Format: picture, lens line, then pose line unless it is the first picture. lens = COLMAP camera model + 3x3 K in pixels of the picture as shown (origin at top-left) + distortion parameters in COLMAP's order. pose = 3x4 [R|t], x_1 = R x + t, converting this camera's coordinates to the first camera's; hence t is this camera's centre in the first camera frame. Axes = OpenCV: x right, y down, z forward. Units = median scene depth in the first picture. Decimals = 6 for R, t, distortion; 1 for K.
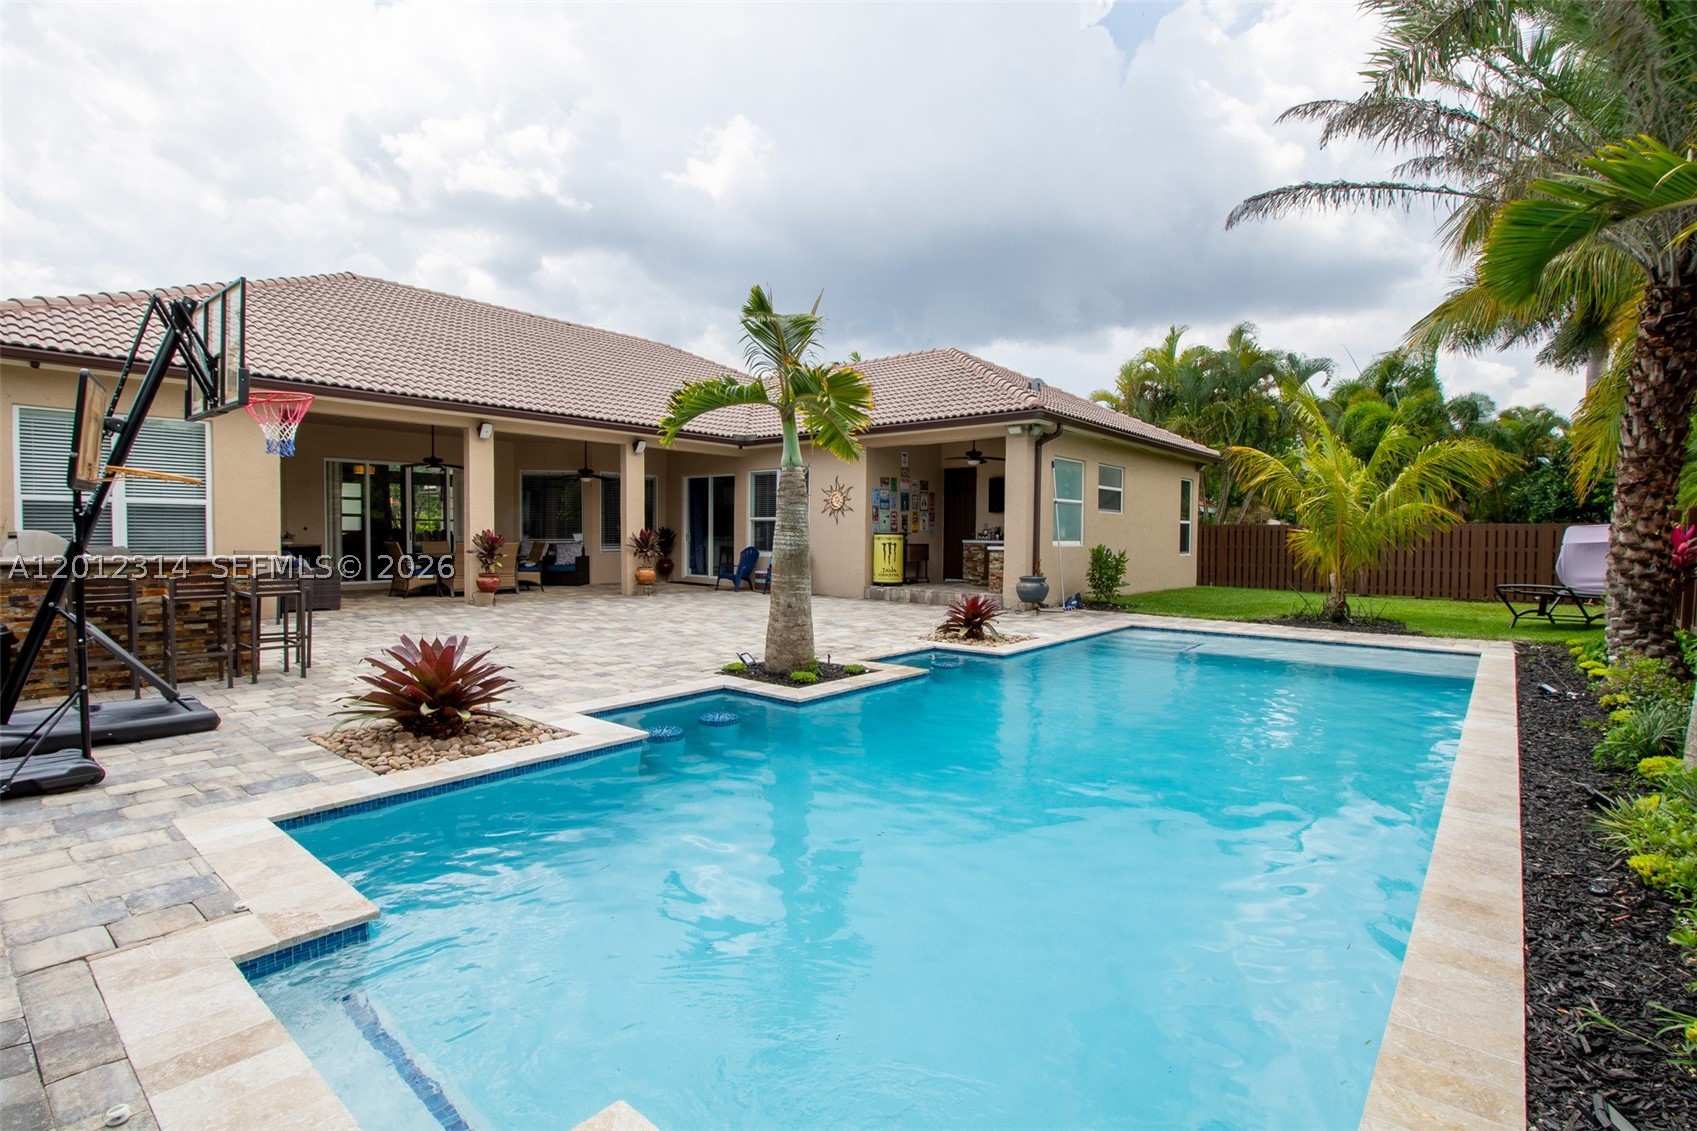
lens RADIAL K [[798.2, 0, 859.0], [0, 798.2, 560.5], [0, 0, 1]] dist [-0.002088, -0.009475]
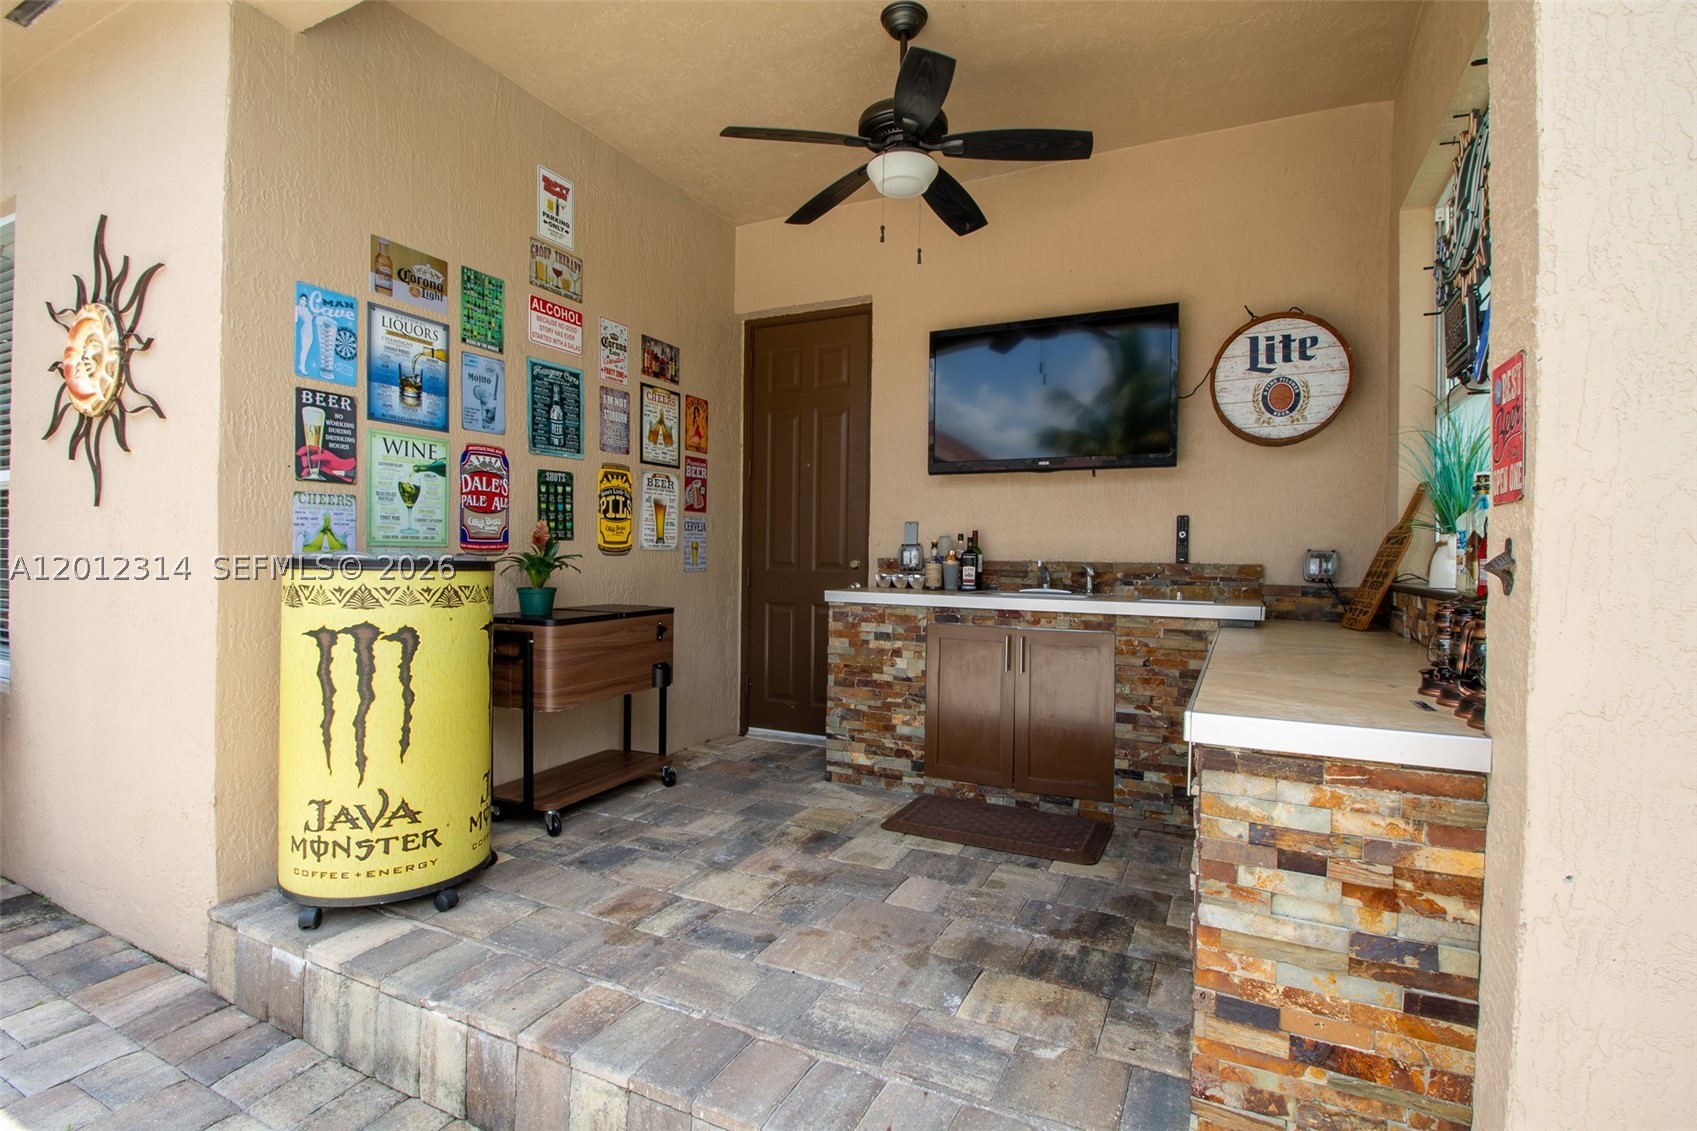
lens RADIAL K [[798.2, 0, 859.4], [0, 798.2, 568.0], [0, 0, 1]] dist [-0.002088, -0.009475]
pose [[0.970082, 0.001639, 0.242772, 0.084457], [0.002326, 0.999869, -0.016044, -0.028238], [-0.242766, 0.016129, 0.969951, 0.777194]]
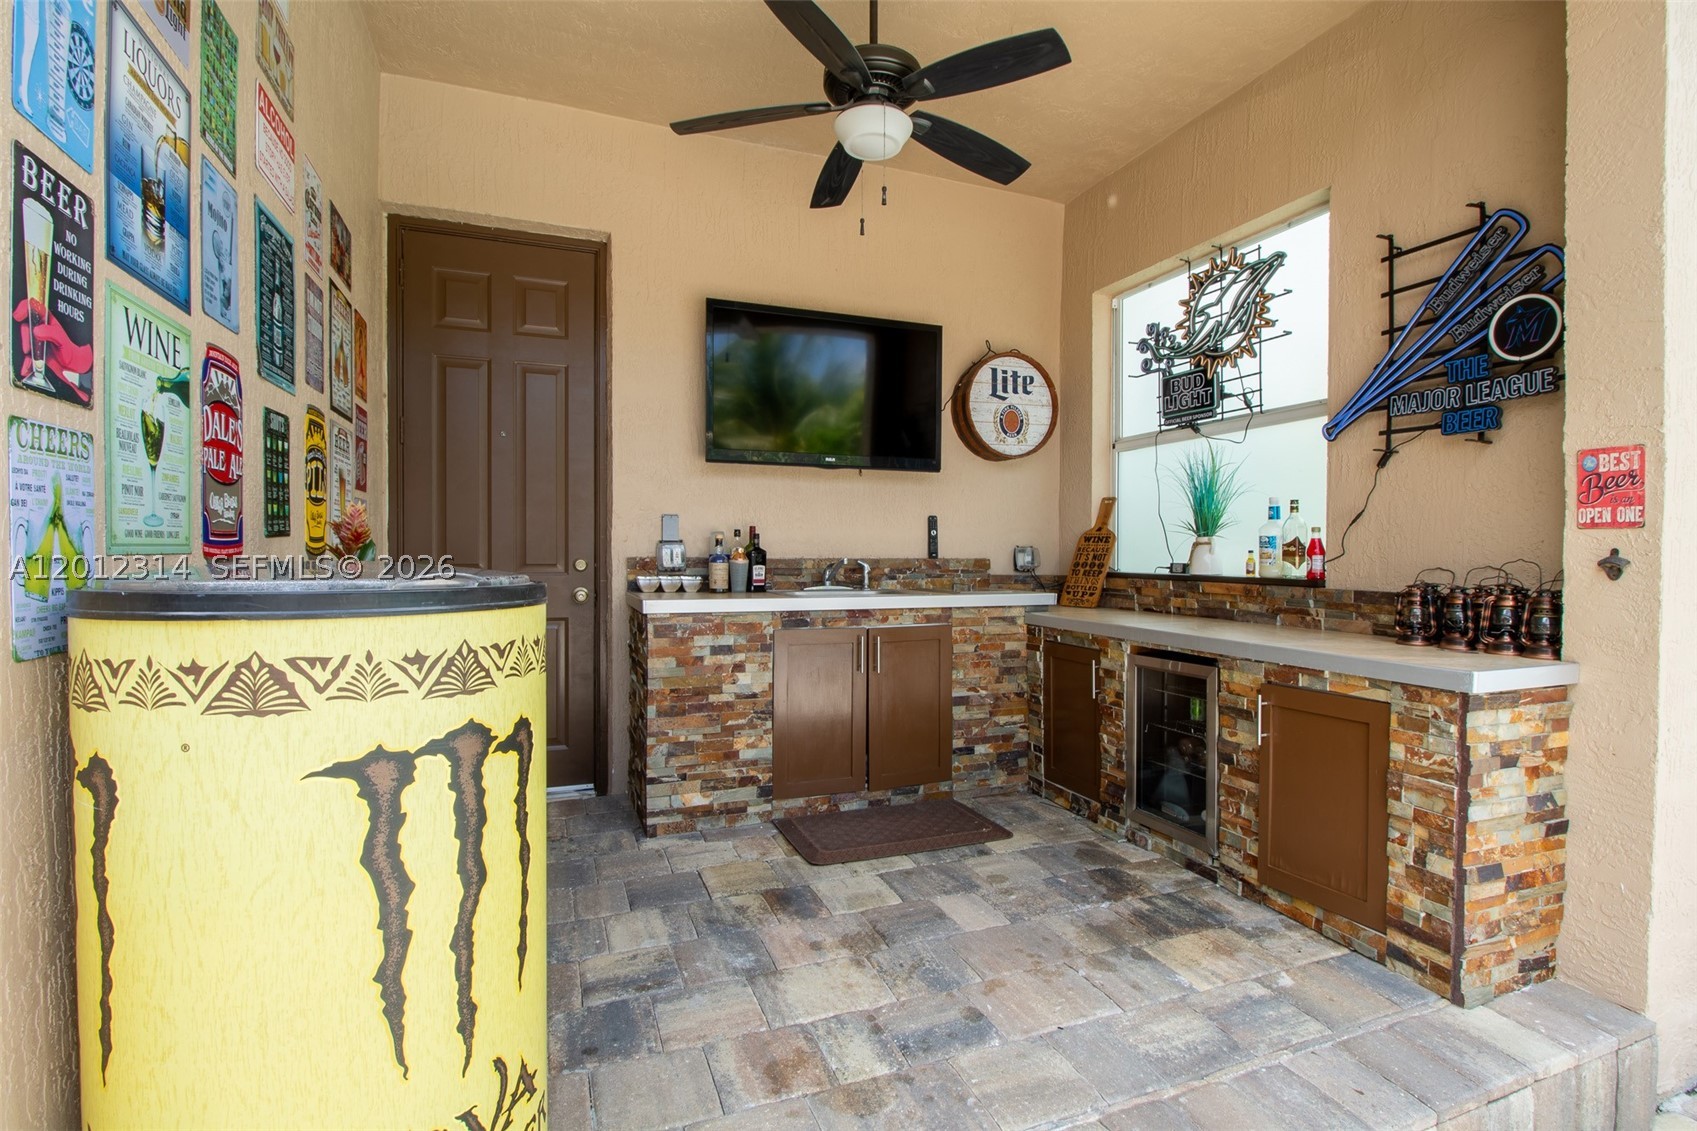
lens RADIAL K [[798.2, 0, 850.3], [0, 798.2, 565.0], [0, 0, 1]] dist [-0.002088, -0.009475]
pose [[0.482843, -0.021187, 0.875451, -0.004646], [0.028843, 0.999550, 0.008282, -0.033545], [-0.875232, 0.021251, 0.483237, 0.871309]]
